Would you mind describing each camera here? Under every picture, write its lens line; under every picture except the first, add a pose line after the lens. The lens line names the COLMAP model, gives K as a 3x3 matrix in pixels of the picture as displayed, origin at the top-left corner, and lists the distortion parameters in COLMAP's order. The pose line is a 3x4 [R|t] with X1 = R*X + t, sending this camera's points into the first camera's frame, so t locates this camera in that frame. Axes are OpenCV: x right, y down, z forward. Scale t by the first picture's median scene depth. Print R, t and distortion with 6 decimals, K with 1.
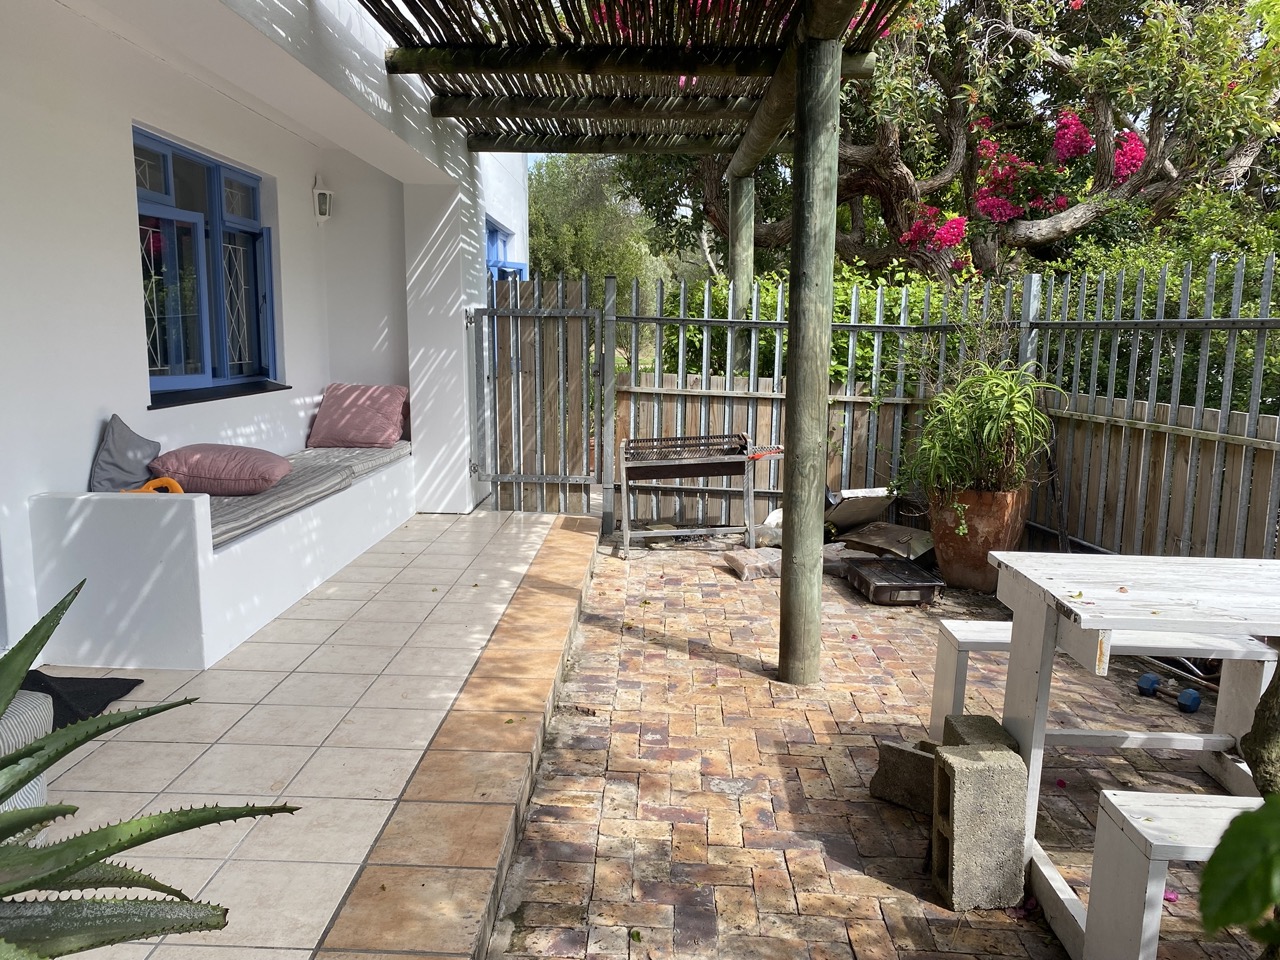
lens RADIAL K [[970.5, 0, 645.9], [0, 970.5, 478.4], [0, 0, 1]] dist [0.037905, -0.042956]
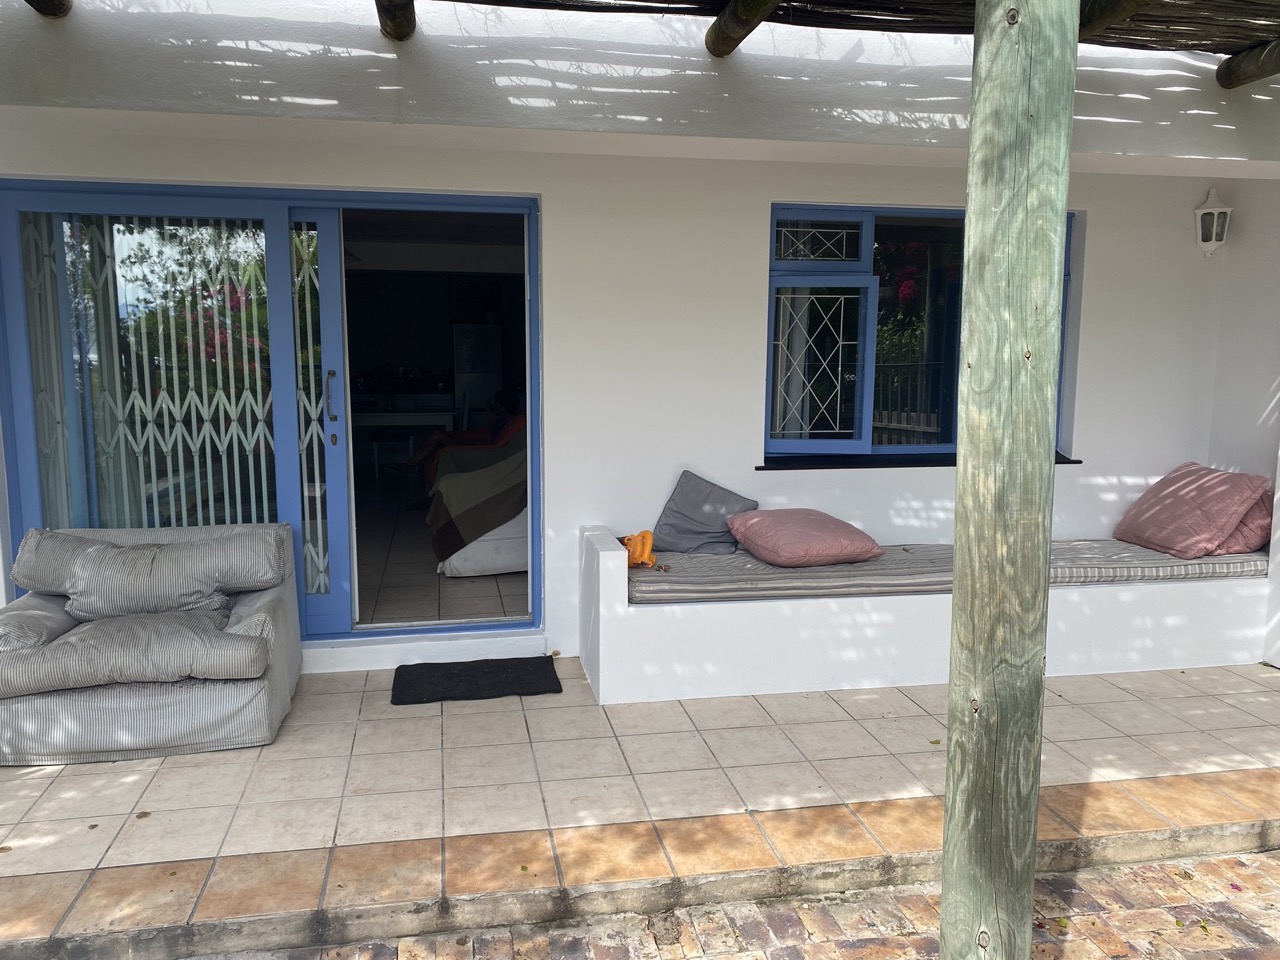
lens RADIAL K [[993.9, 0, 634.5], [0, 993.9, 481.2], [0, 0, 1]] dist [0.001478, 0.005655]
pose [[0.204159, 0.124866, -0.970942, 0.536957], [-0.148901, 0.984252, 0.095268, -0.146378], [0.967547, 0.125125, 0.219537, 0.656492]]
